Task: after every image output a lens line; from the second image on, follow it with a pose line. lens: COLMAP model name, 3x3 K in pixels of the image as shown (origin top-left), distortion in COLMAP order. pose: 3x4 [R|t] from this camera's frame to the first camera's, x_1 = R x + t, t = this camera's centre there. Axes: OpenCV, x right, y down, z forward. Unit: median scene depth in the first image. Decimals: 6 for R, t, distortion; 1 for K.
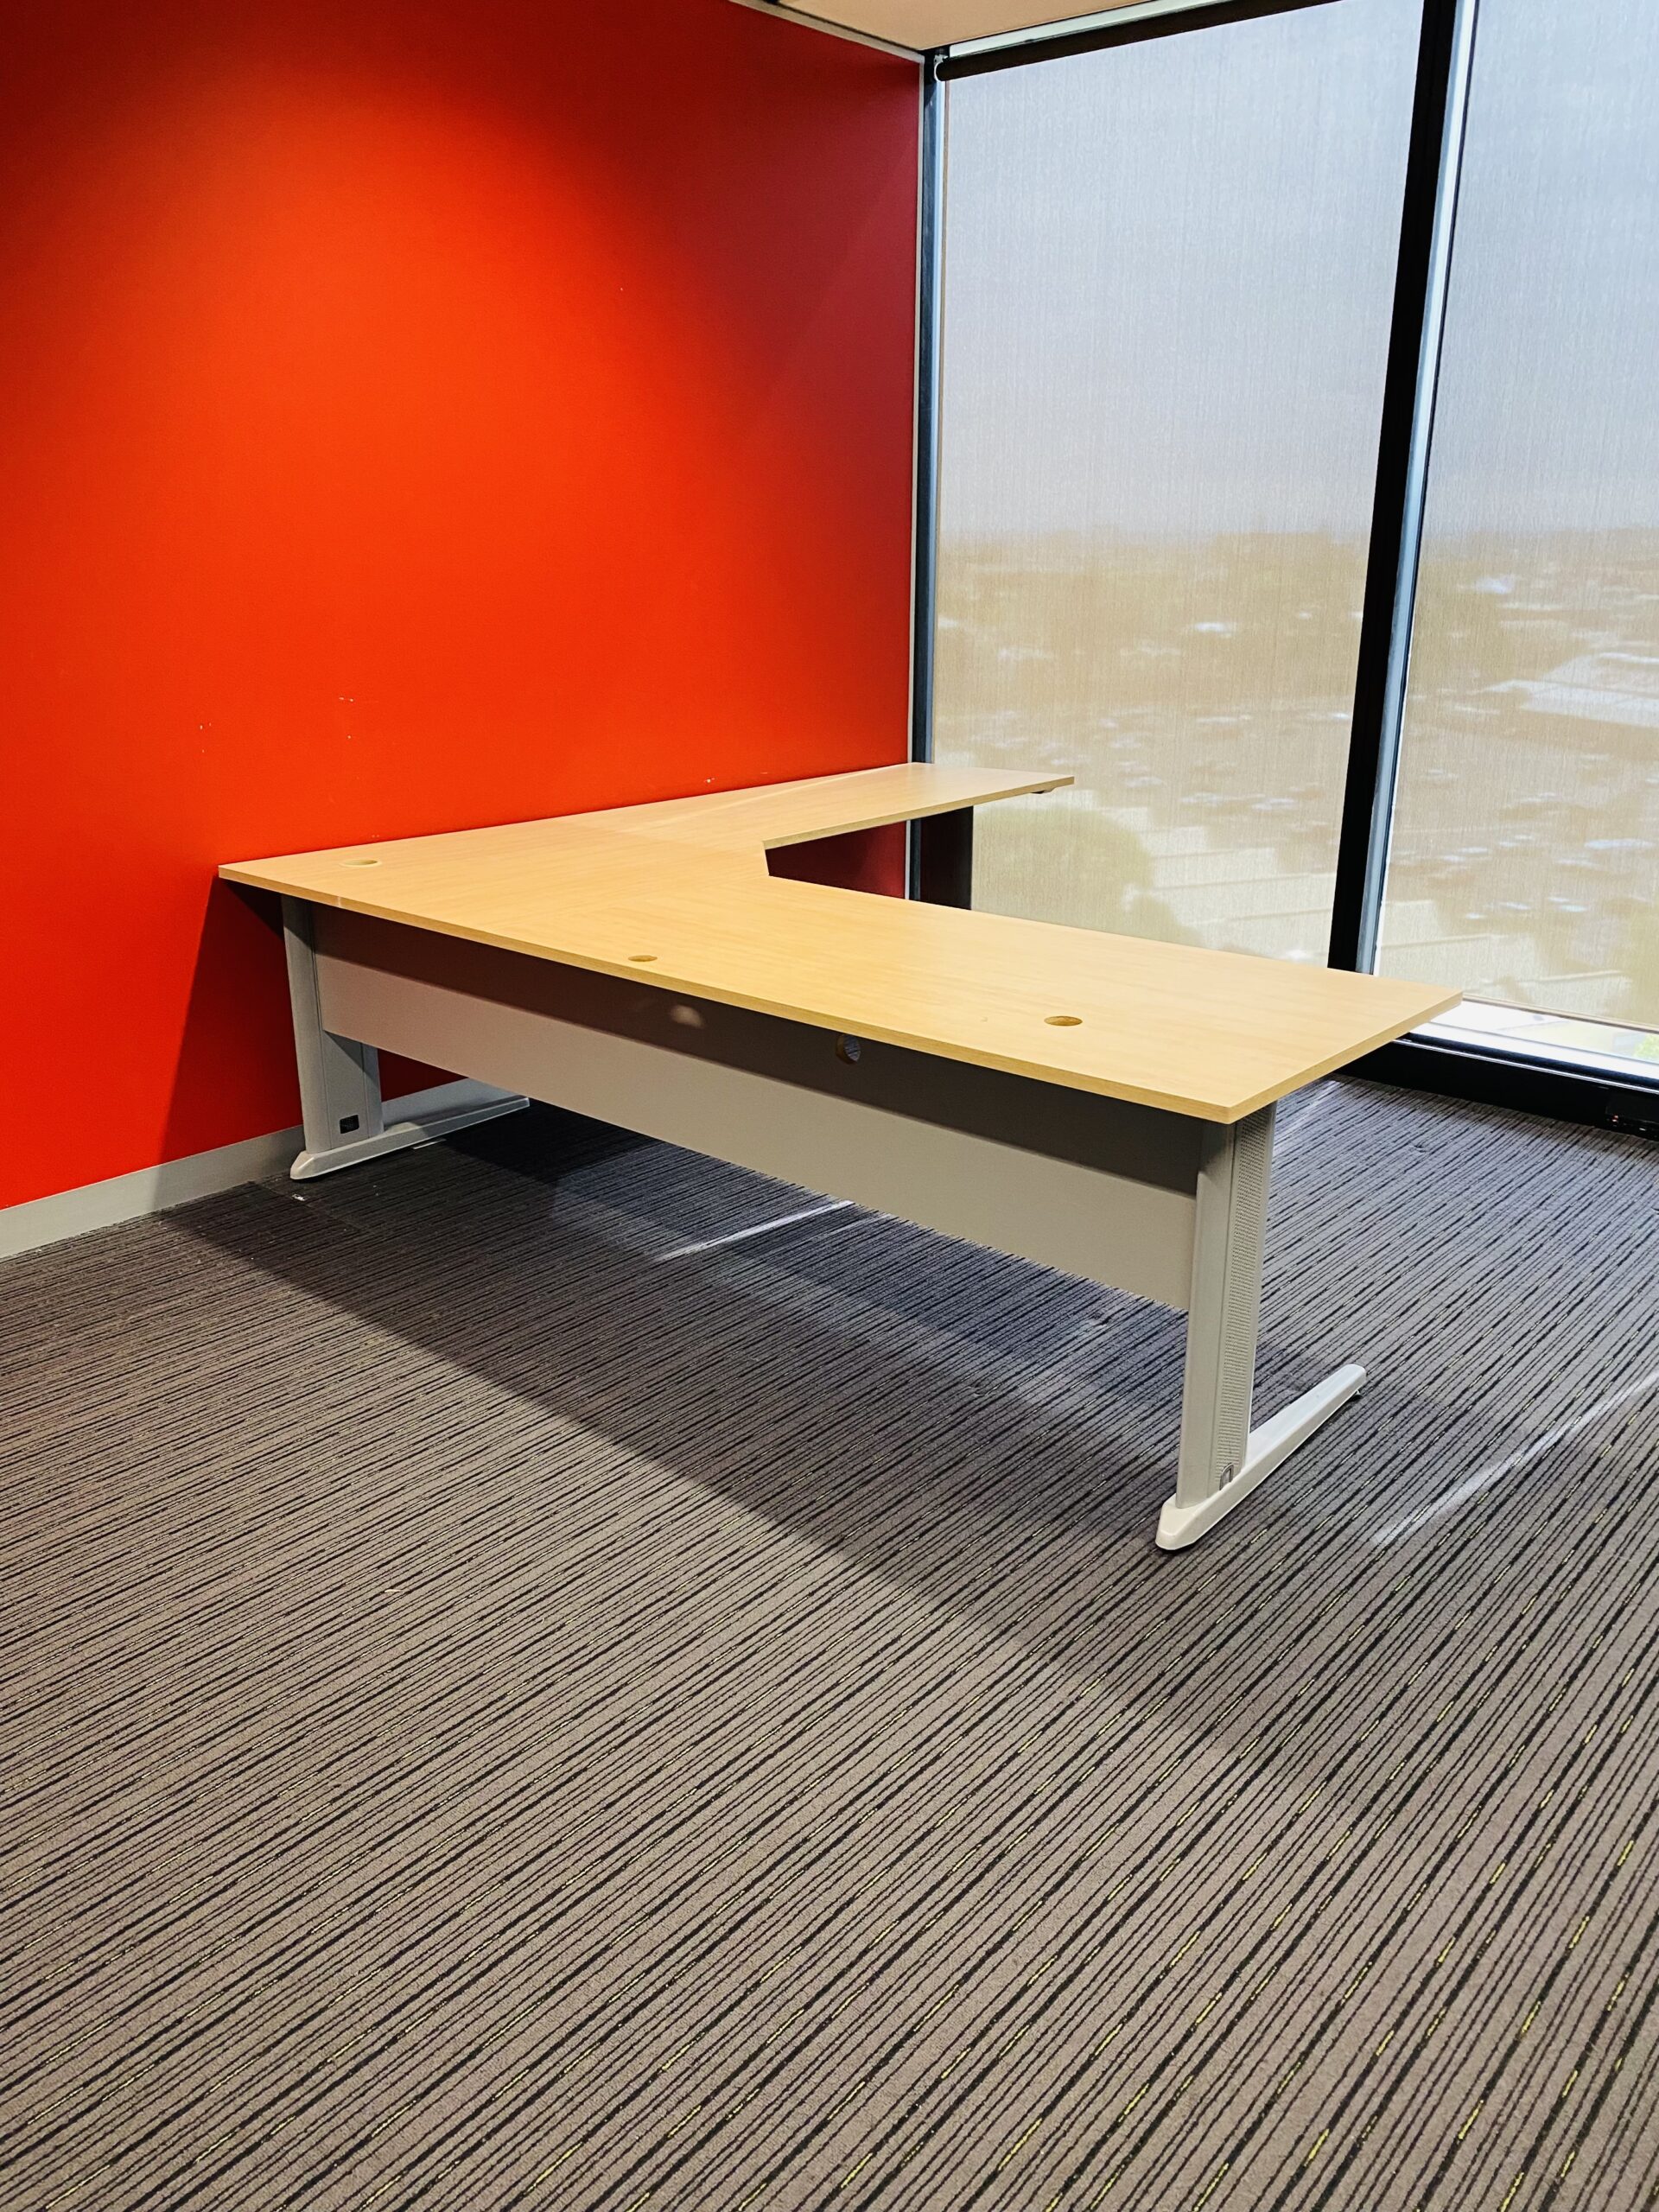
lens RADIAL K [[1683.2, 0, 829.5], [0, 1683.2, 1106.0], [0, 0, 1]] dist [0.010518, -0.000244]
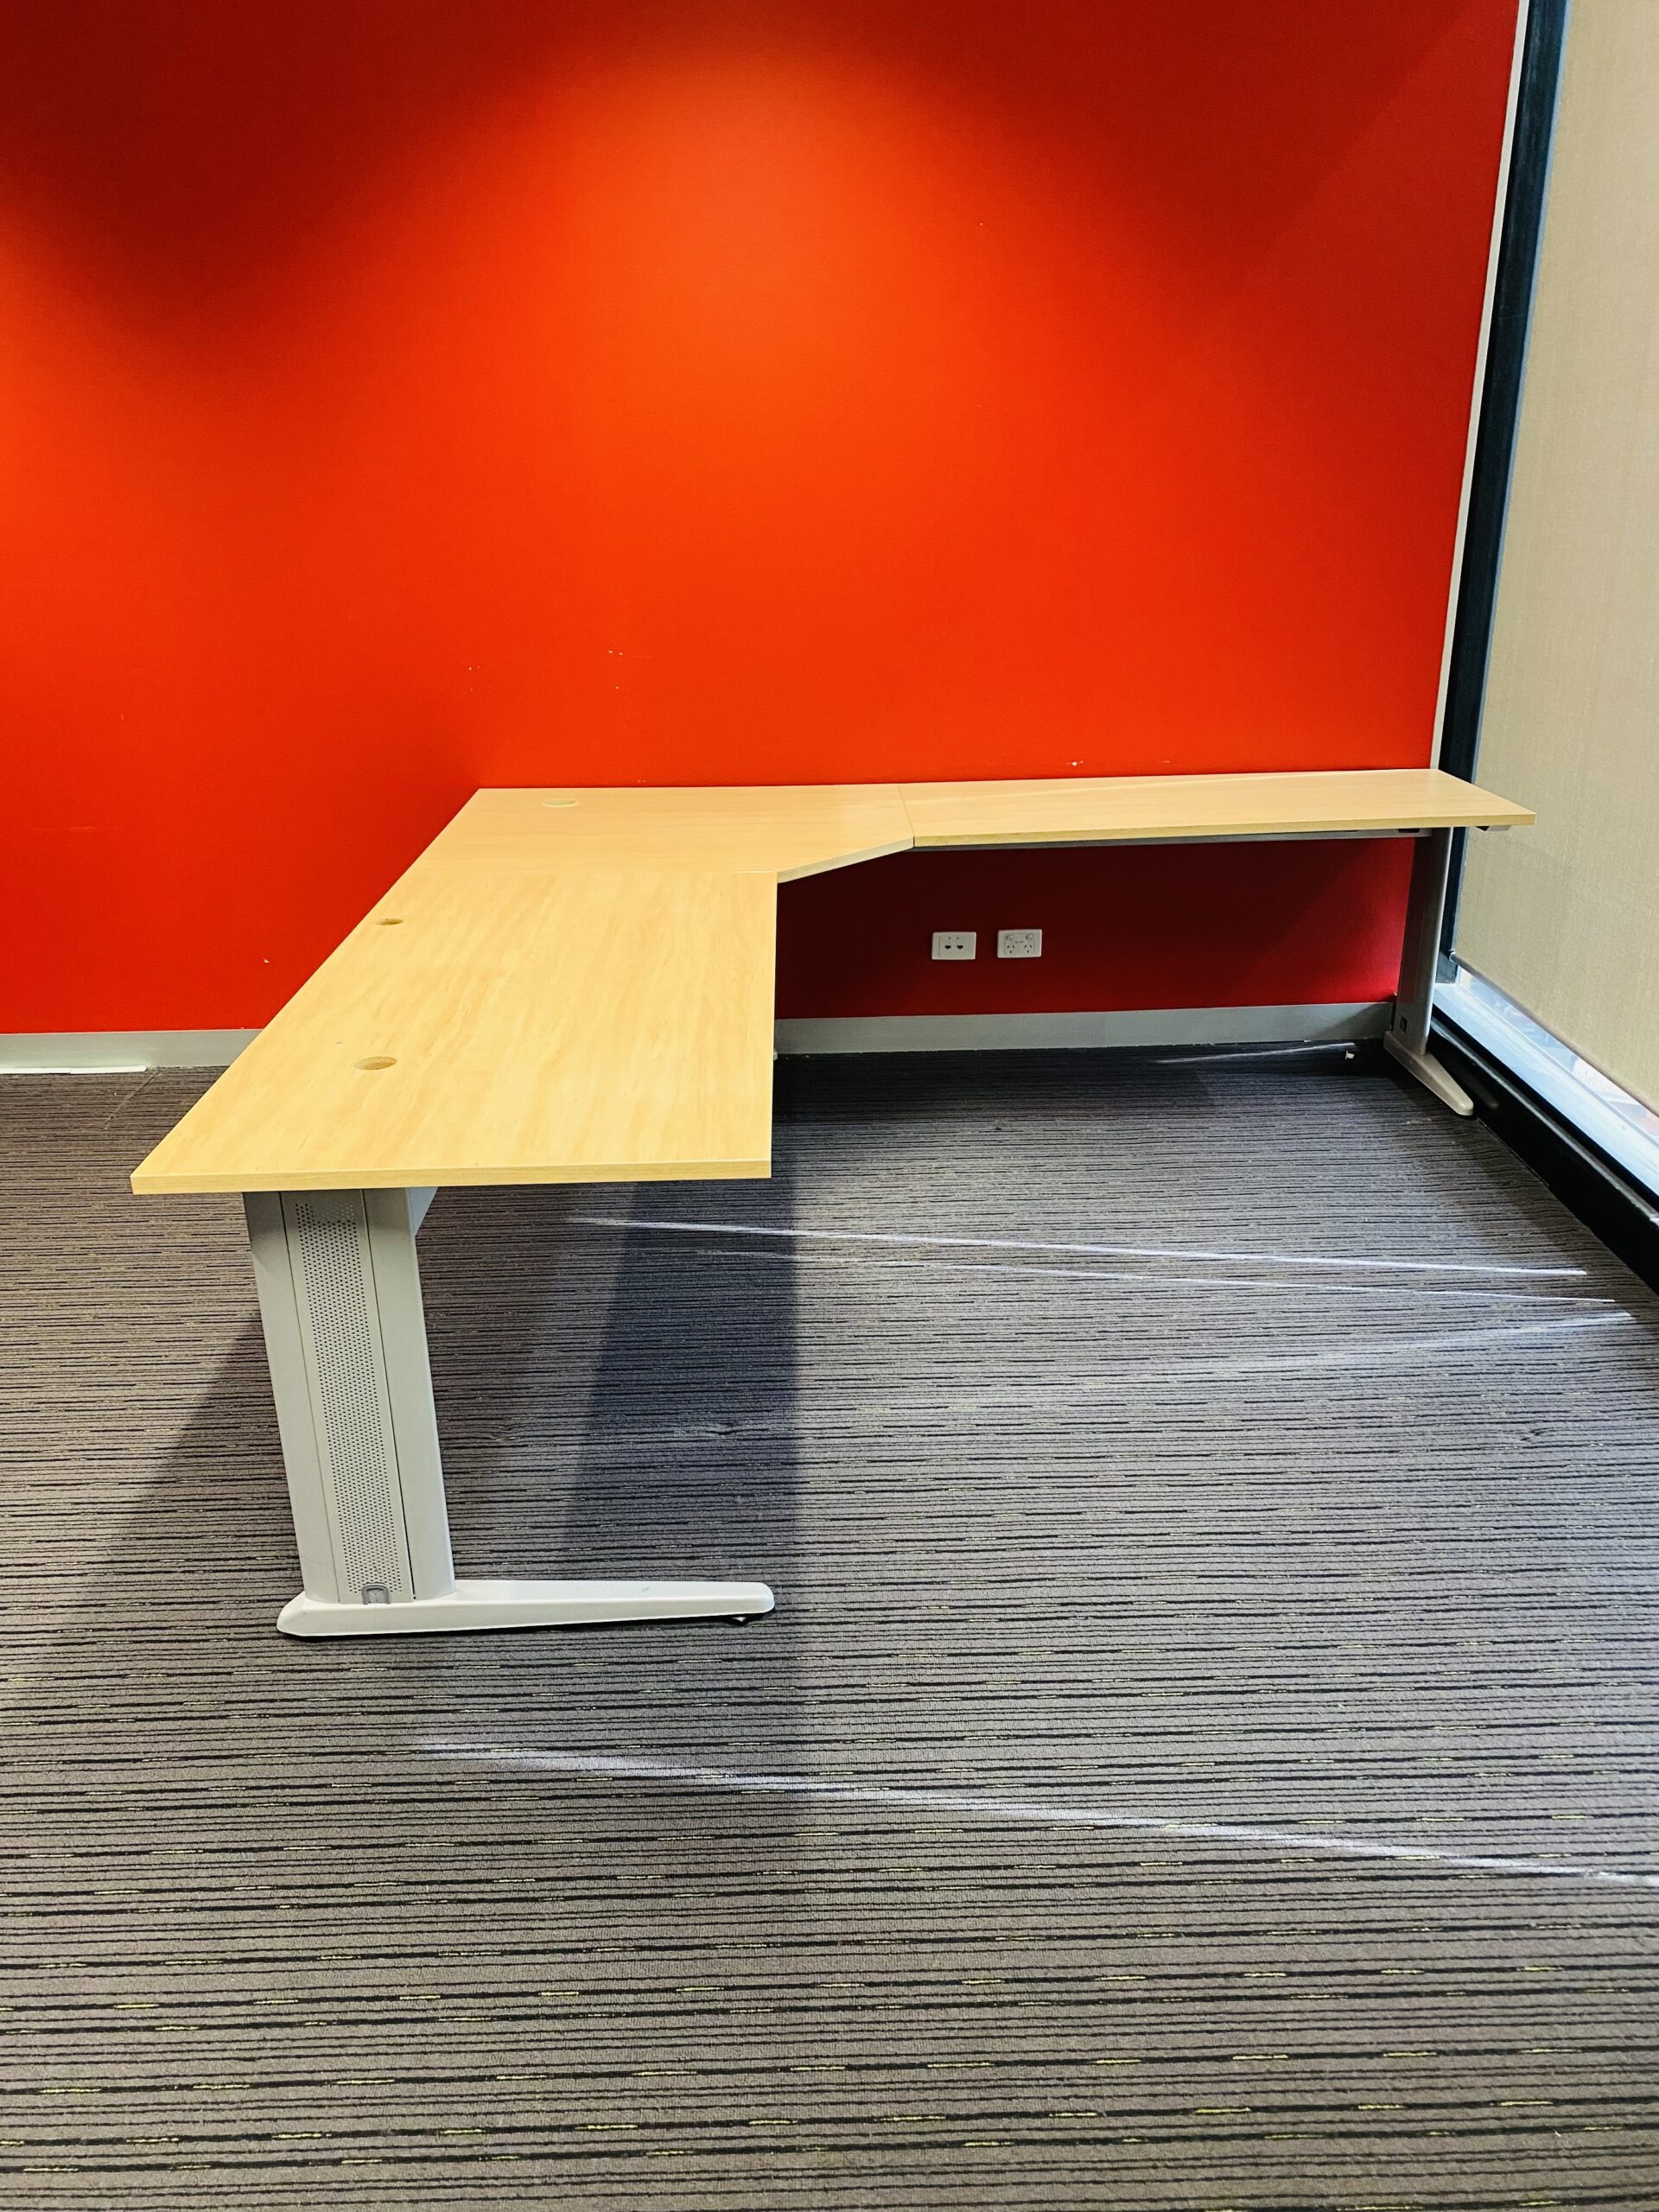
lens RADIAL K [[1678.7, 0, 829.5], [0, 1678.7, 1106.0], [0, 0, 1]] dist [0.024814, -0.016618]
pose [[0.671958, 0.258927, -0.693851, 0.732113], [-0.224922, 0.963987, 0.141910, -0.165160], [0.705608, 0.060705, 0.705998, 0.393205]]
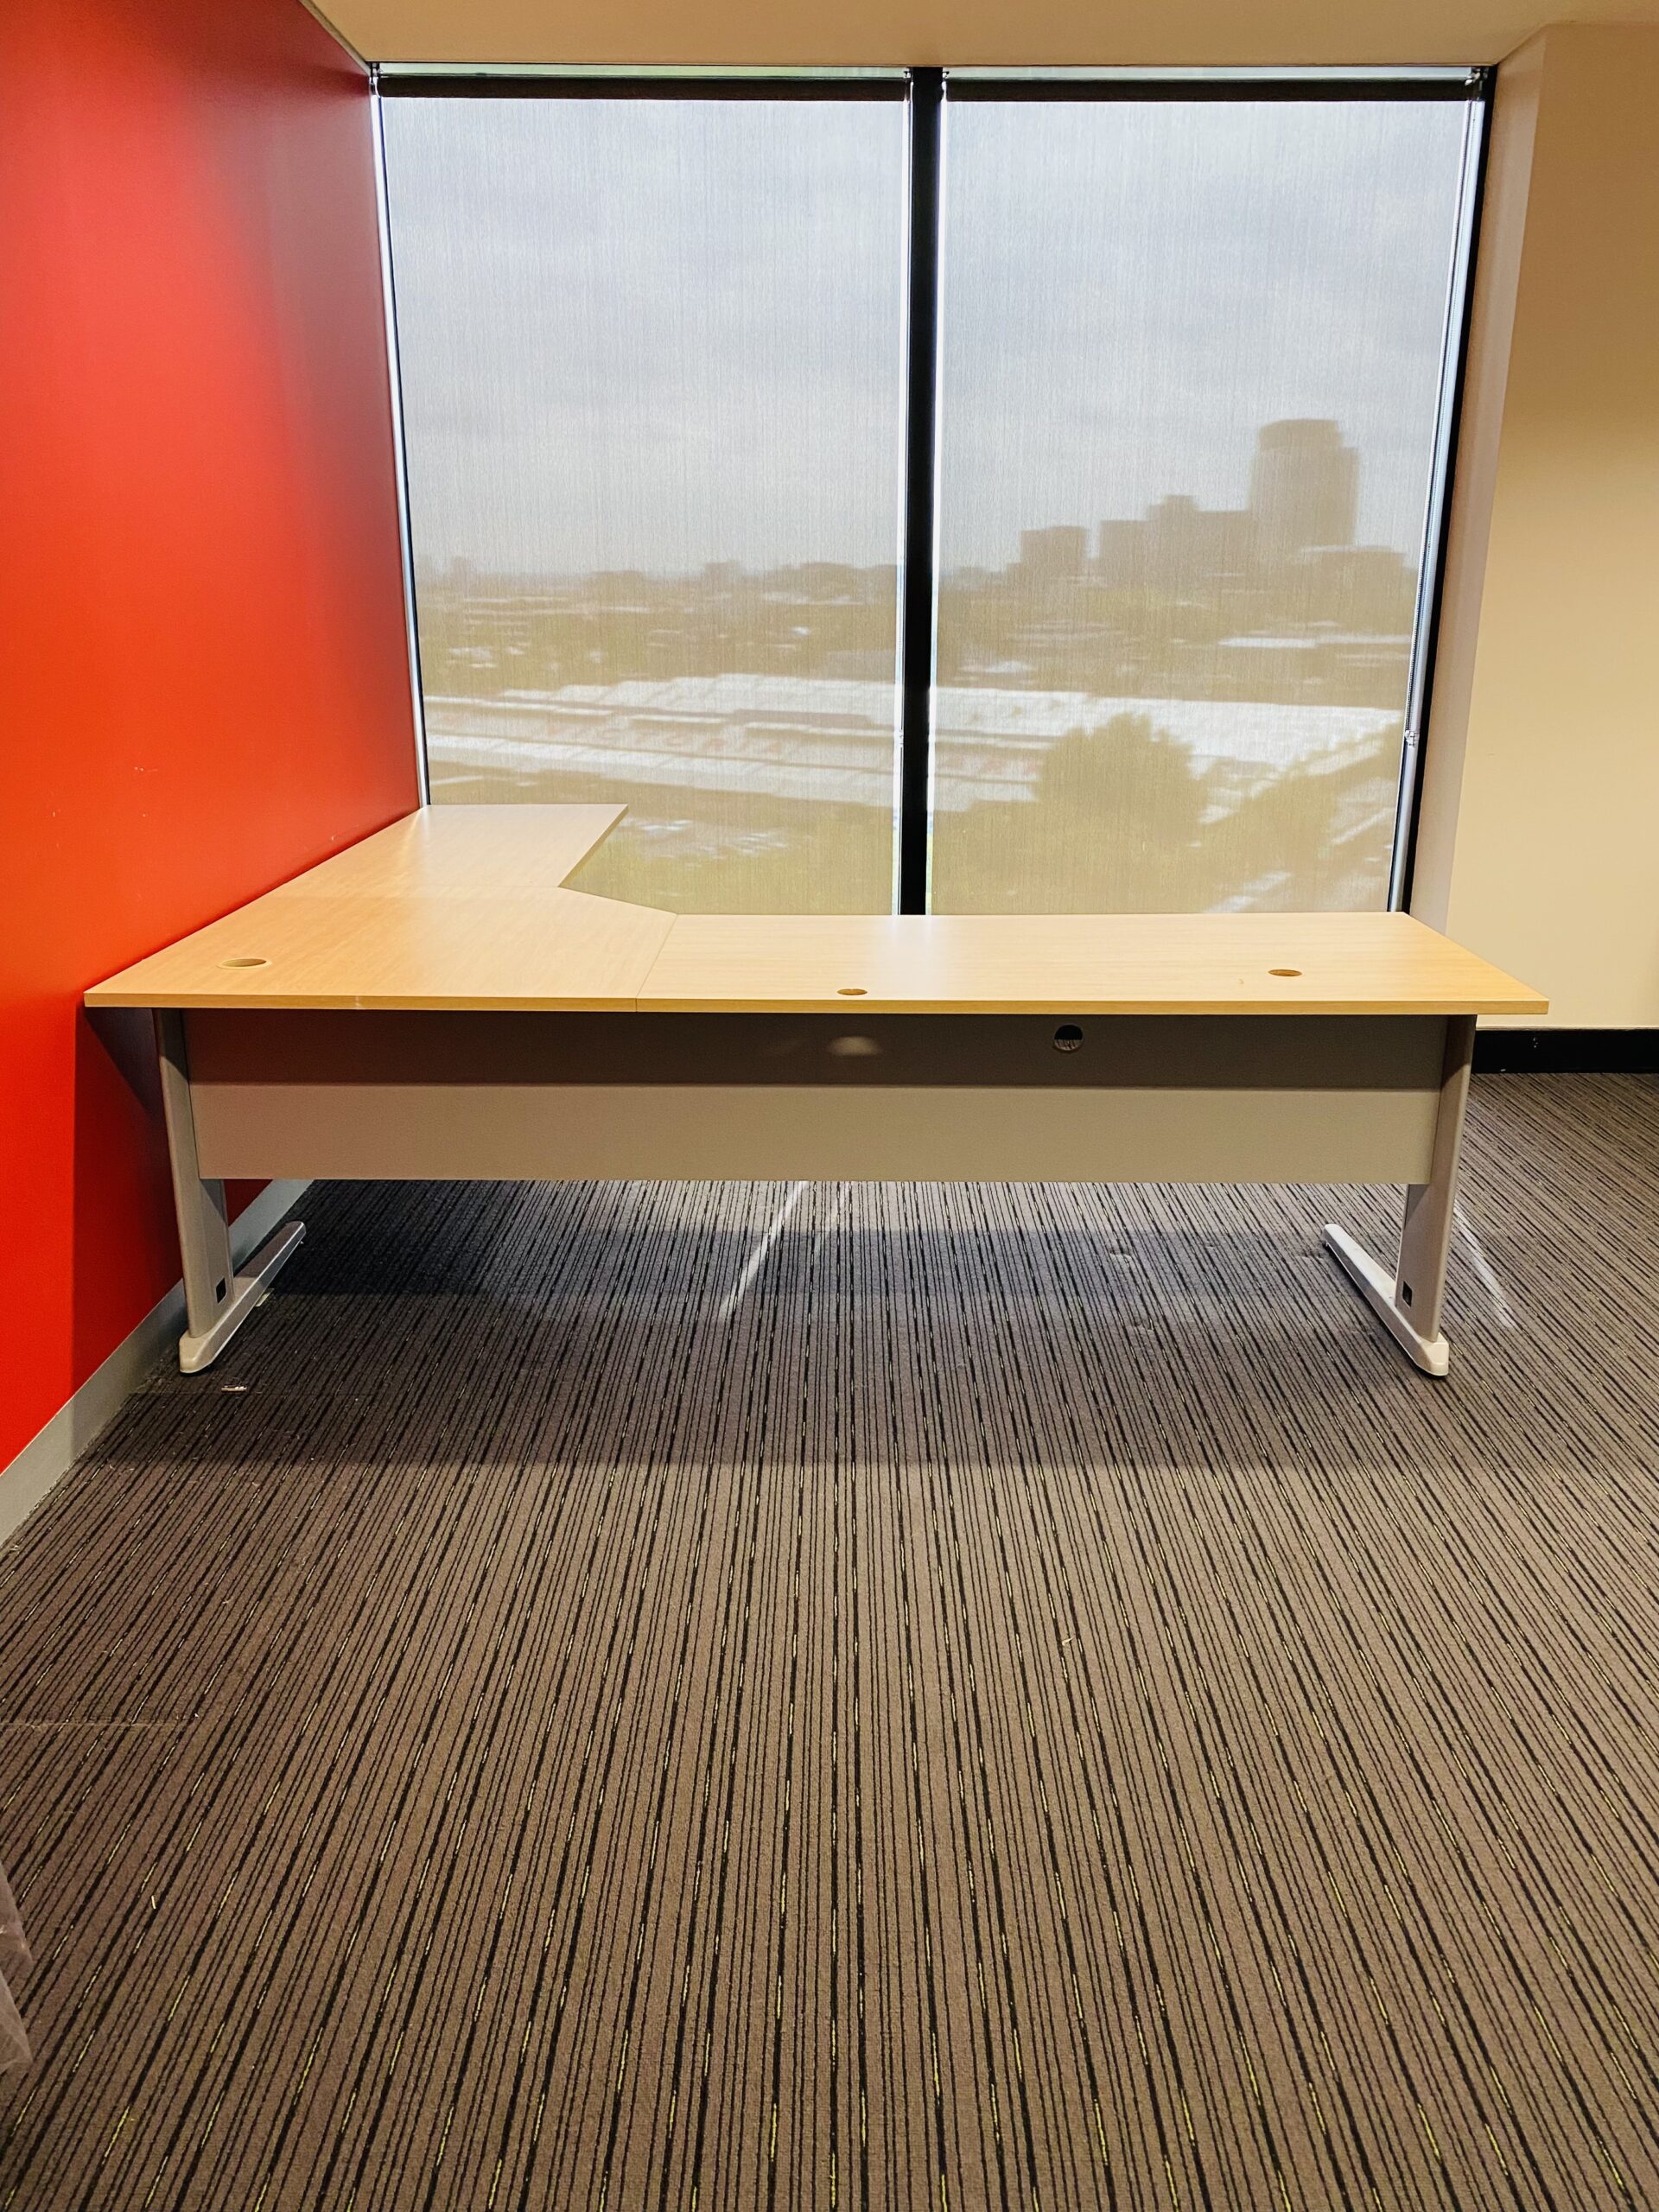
lens RADIAL K [[1683.2, 0, 829.5], [0, 1683.2, 1106.0], [0, 0, 1]] dist [0.010518, -0.000244]
pose [[0.758641, -0.195042, 0.621628, -0.646571], [0.209857, 0.976440, 0.050256, -0.064547], [-0.616785, 0.092327, 0.781698, 0.215014]]
